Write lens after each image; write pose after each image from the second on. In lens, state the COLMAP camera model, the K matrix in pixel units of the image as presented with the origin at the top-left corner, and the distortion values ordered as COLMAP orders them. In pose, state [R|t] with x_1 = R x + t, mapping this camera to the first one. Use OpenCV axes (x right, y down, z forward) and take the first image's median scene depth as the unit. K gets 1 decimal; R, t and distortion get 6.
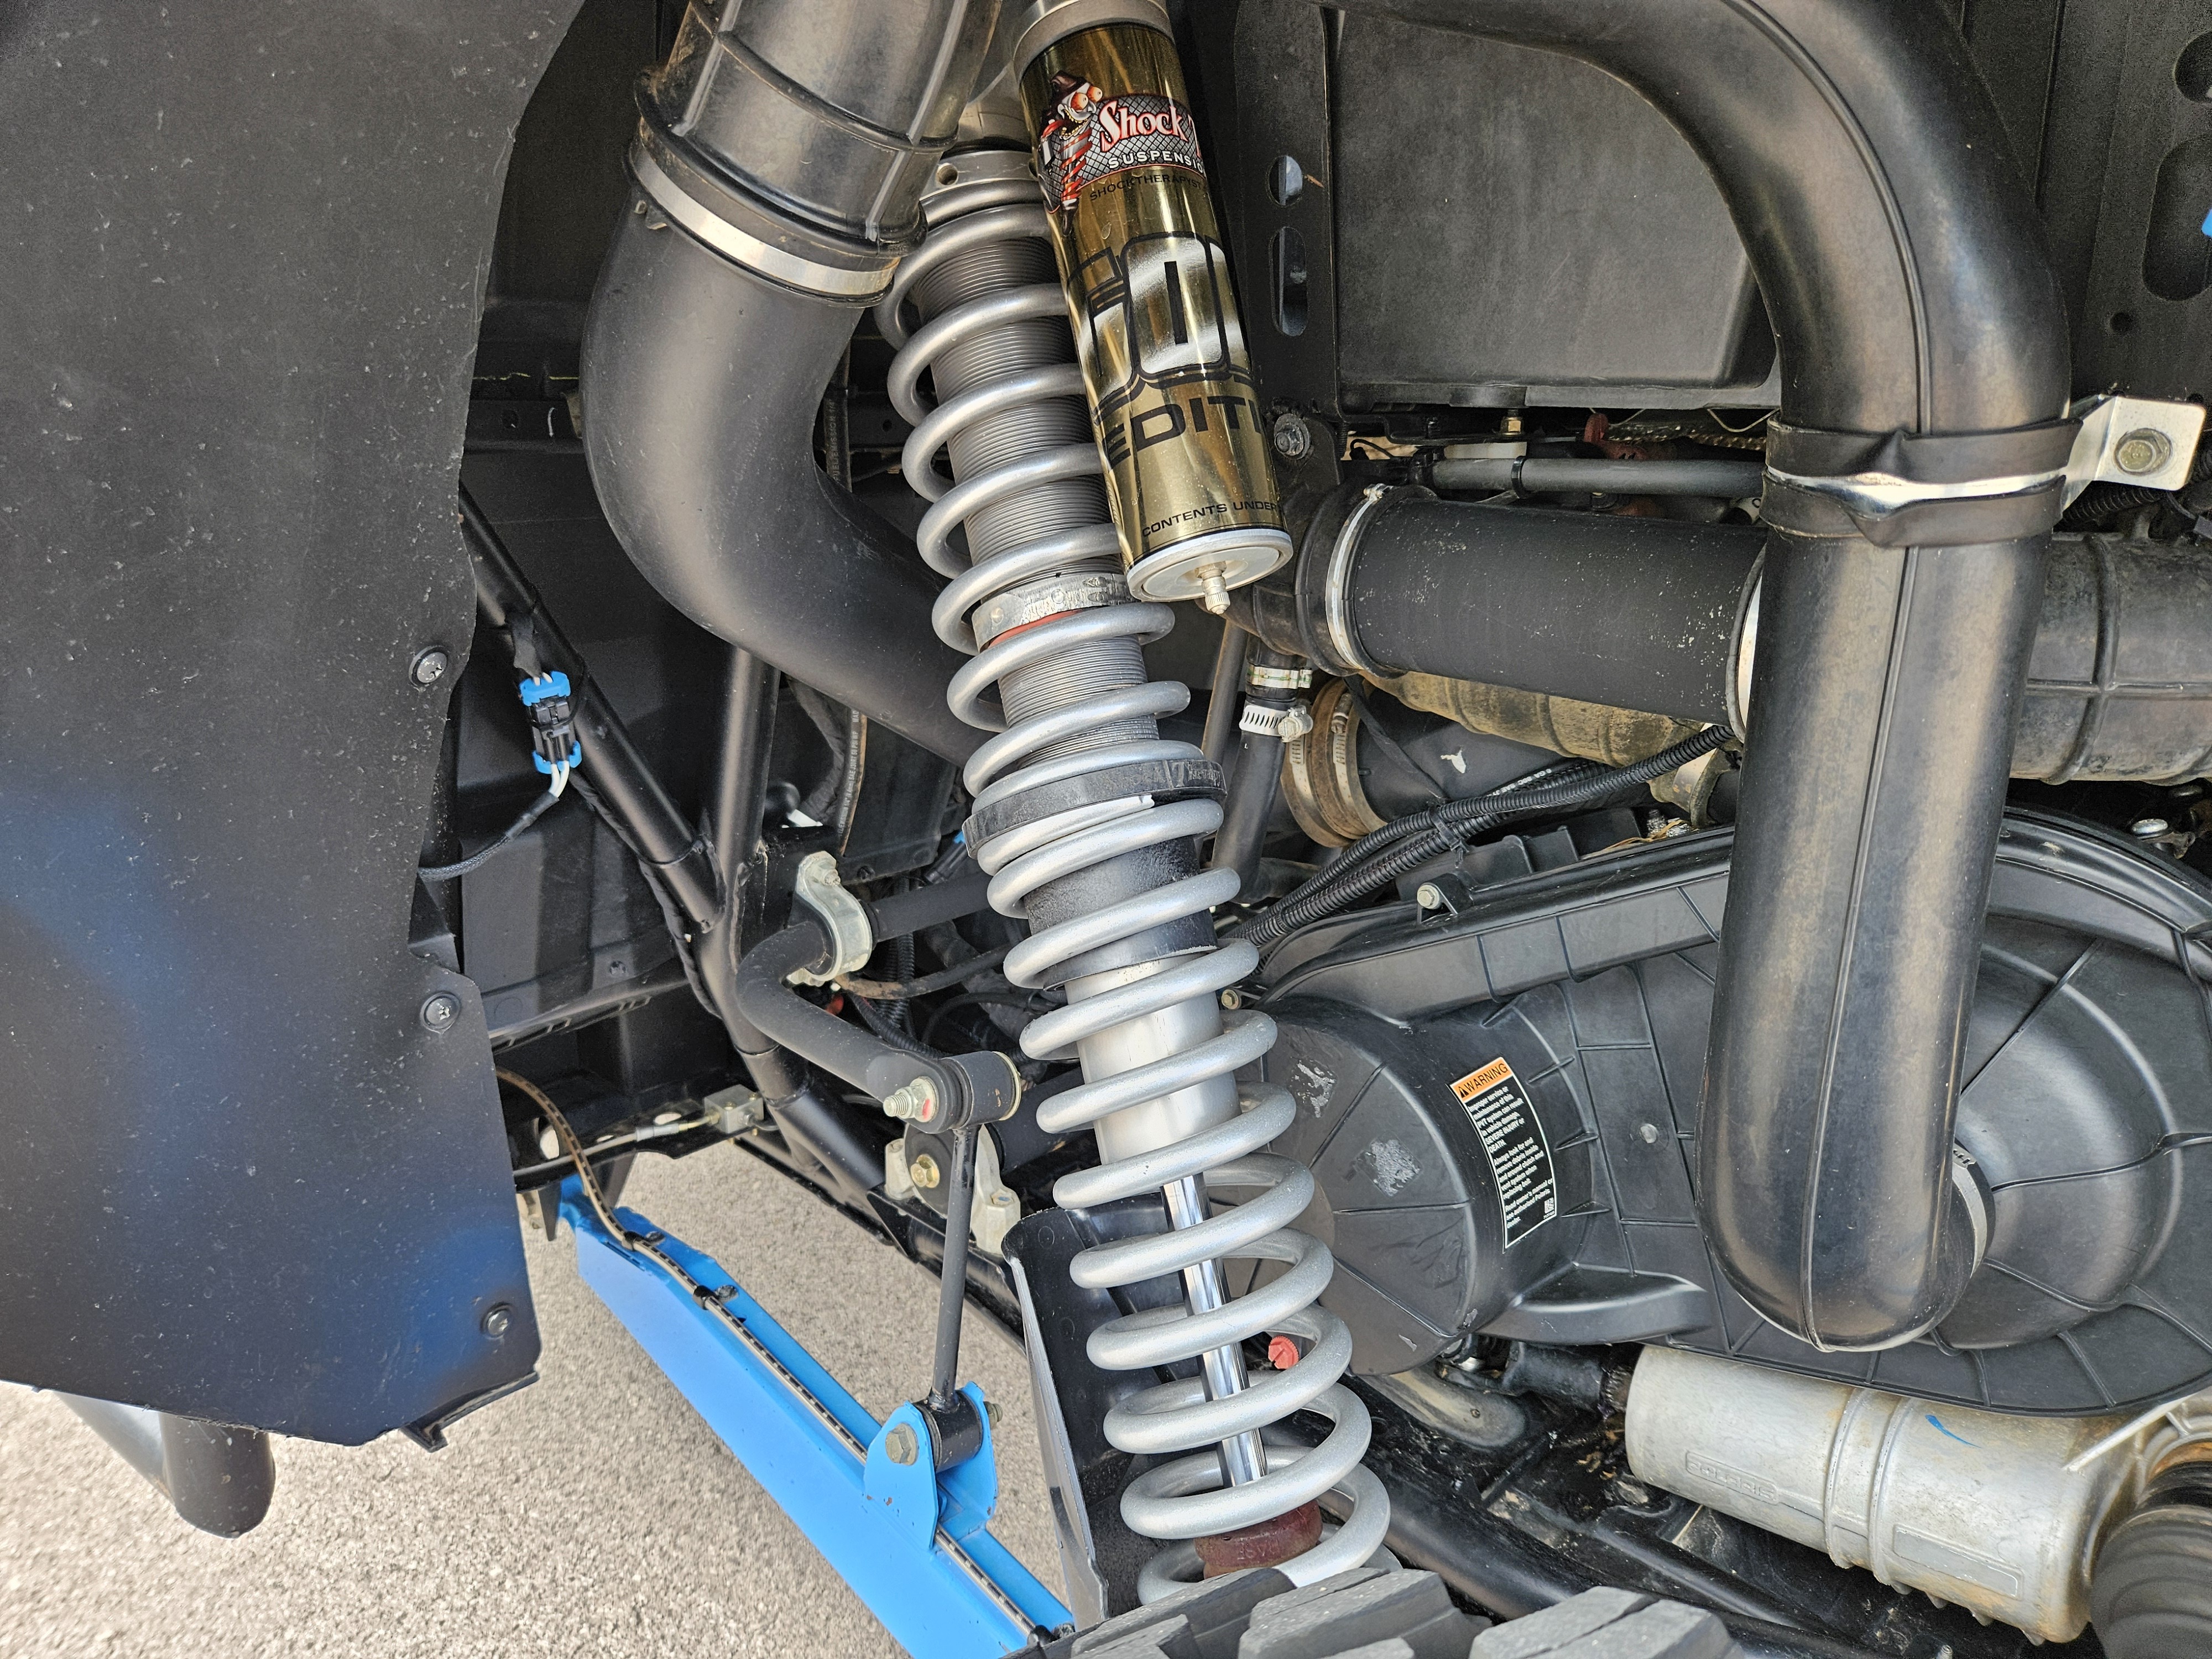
lens RADIAL K [[1503.1, 0, 1106.0], [0, 1503.1, 829.5], [0, 0, 1]] dist [0.011745, -0.001418]
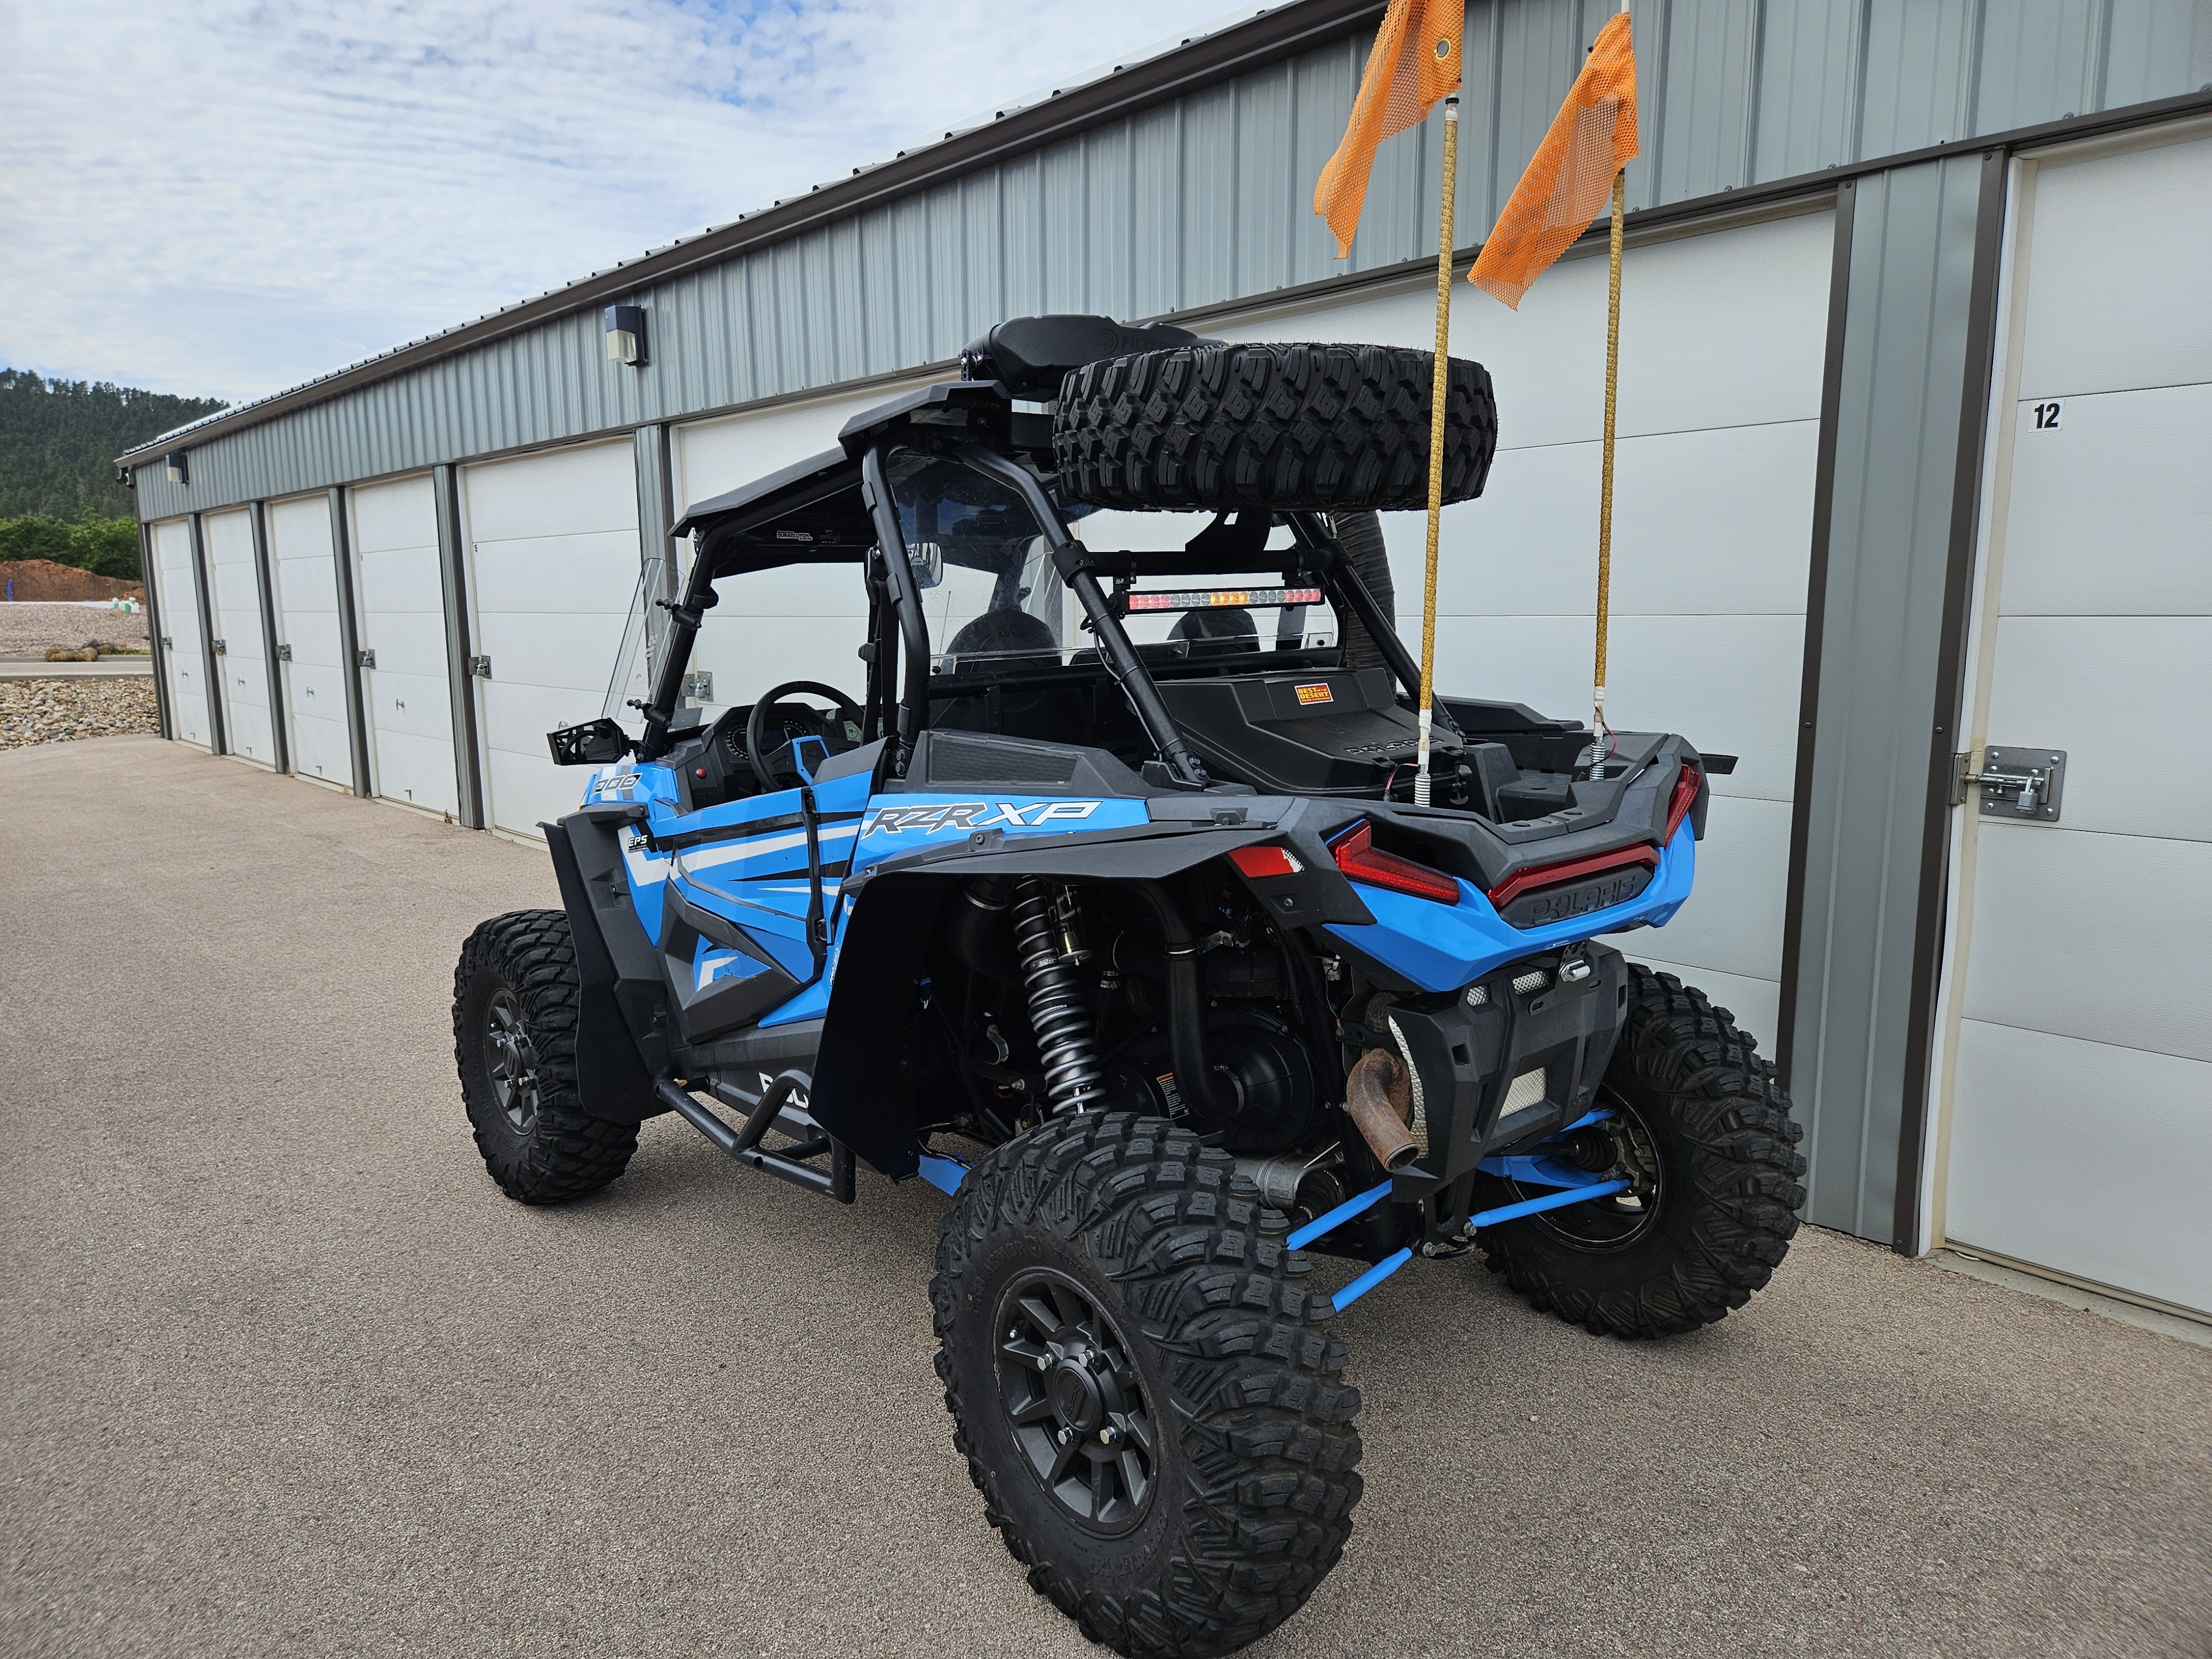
lens RADIAL K [[1503.1, 0, 1106.0], [0, 1503.1, 829.5], [0, 0, 1]] dist [0.011745, -0.001418]
pose [[0.994797, -0.037718, -0.094635, 0.575263], [0.024818, 0.990676, -0.133962, 0.062002], [0.098806, 0.130917, 0.986457, -3.443838]]
